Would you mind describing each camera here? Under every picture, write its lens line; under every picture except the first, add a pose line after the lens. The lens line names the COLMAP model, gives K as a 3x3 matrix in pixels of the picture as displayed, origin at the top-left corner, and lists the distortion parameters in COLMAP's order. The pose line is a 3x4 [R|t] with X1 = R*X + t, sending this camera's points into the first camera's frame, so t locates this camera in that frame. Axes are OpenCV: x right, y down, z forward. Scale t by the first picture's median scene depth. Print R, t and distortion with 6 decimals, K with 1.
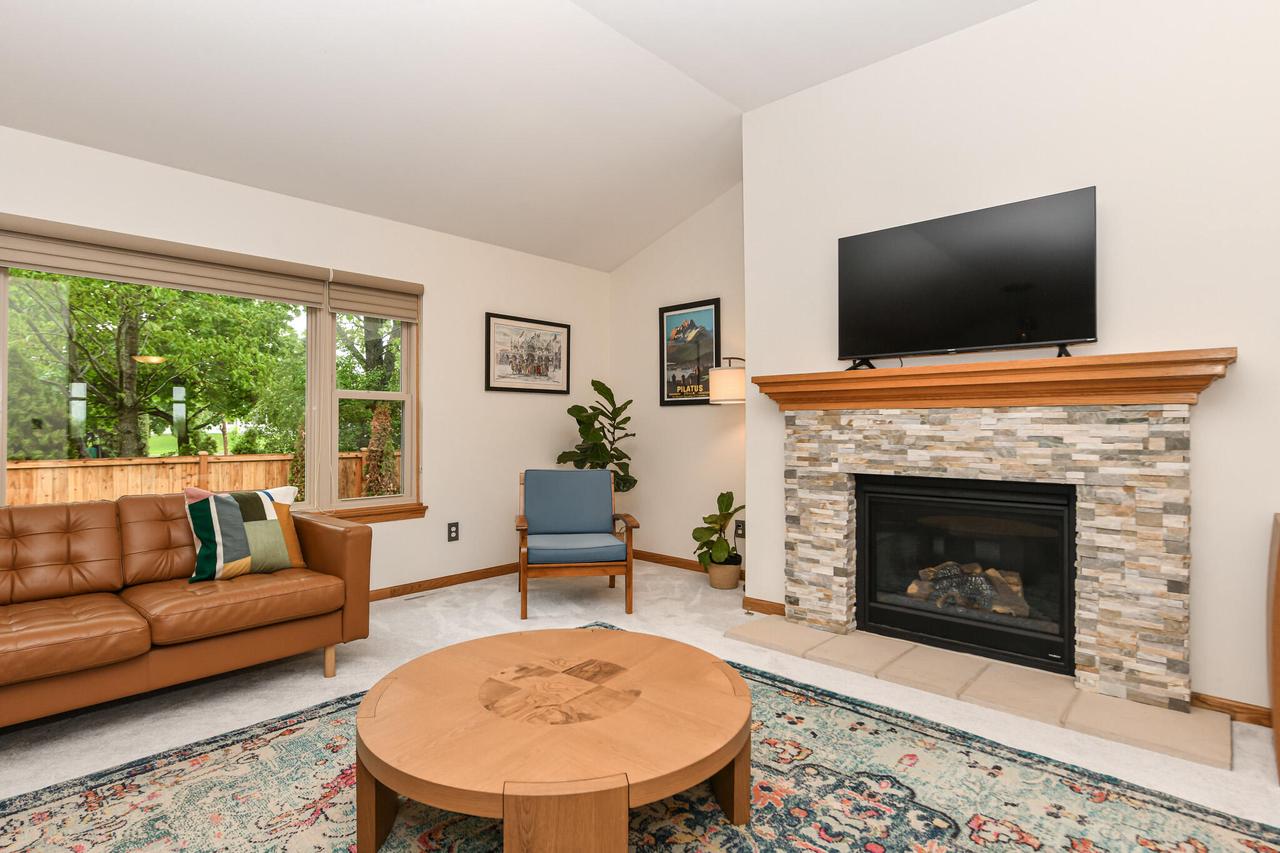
lens RADIAL K [[649.4, 0, 619.0], [0, 649.4, 419.8], [0, 0, 1]] dist [-0.002743, -0.000720]
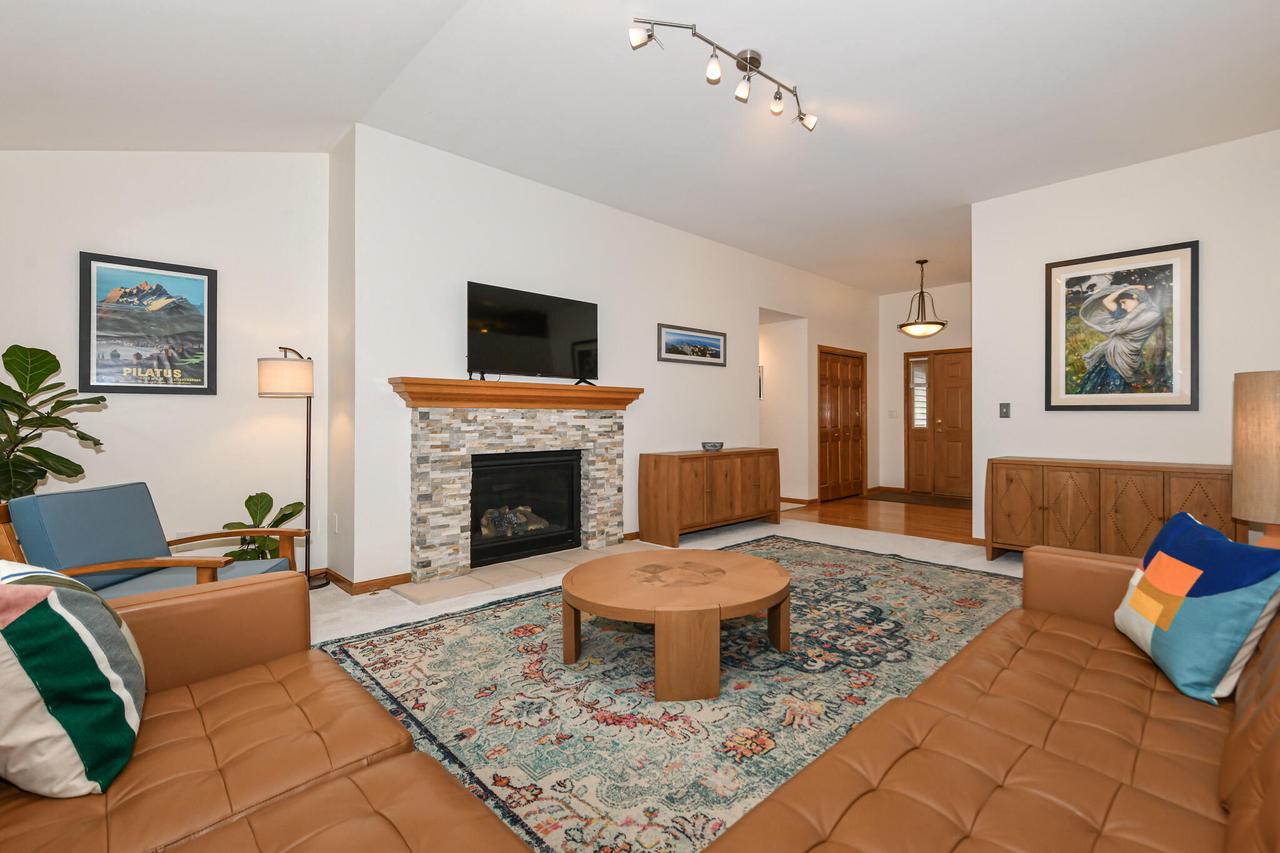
lens RADIAL K [[571.2, 0, 726.3], [0, 571.2, 417.5], [0, 0, 1]] dist [-0.008176, -0.000070]
pose [[-0.027031, 0.002040, 0.999633, -0.866991], [-0.007657, 0.999968, -0.002248, 0.002738], [-0.999605, -0.007715, -0.027014, 0.500652]]
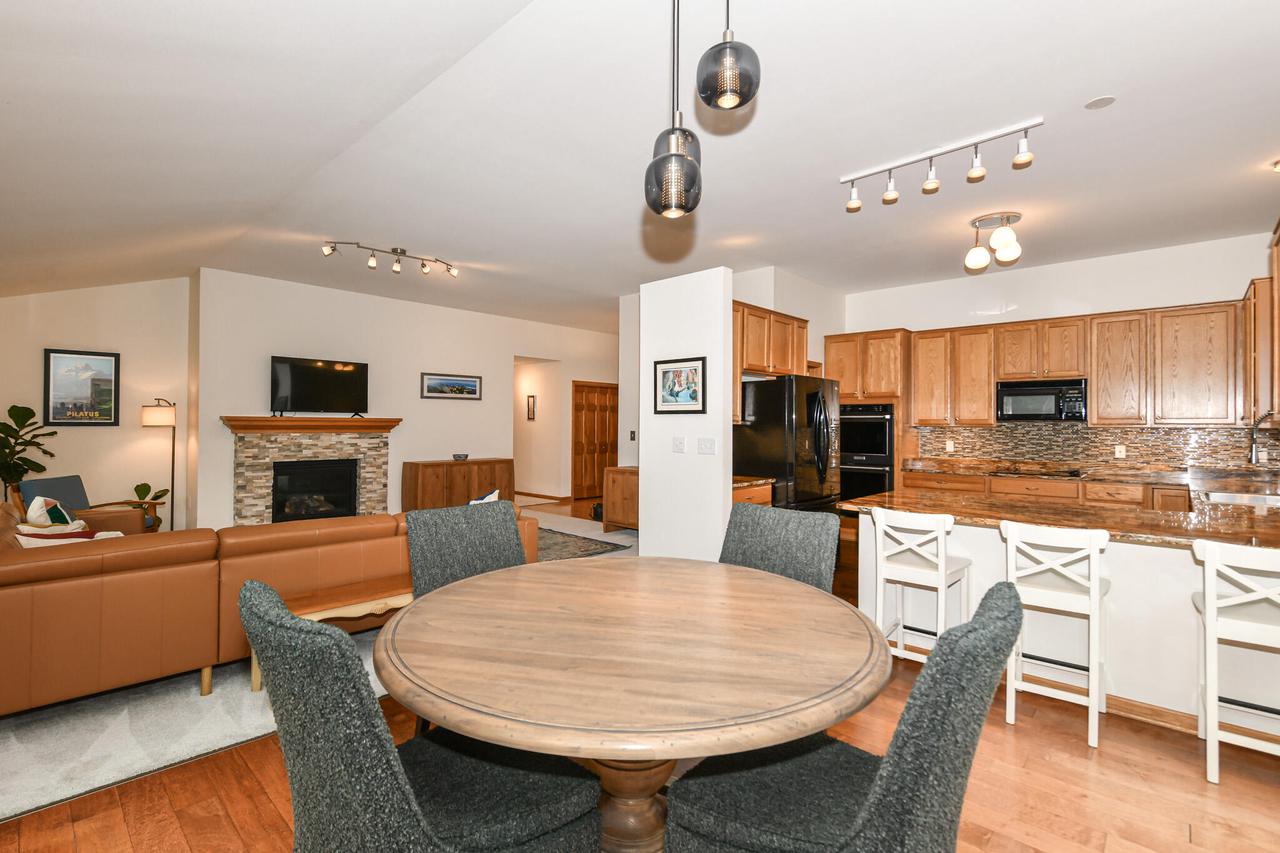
lens RADIAL K [[584.1, 0, 635.5], [0, 584.1, 421.6], [0, 0, 1]] dist [-0.002353, -0.000100]
pose [[-0.001785, 0.004852, 0.999987, -1.668862], [-0.016335, 0.999855, -0.004880, -0.067154], [-0.999865, -0.016343, -0.001705, -0.241287]]
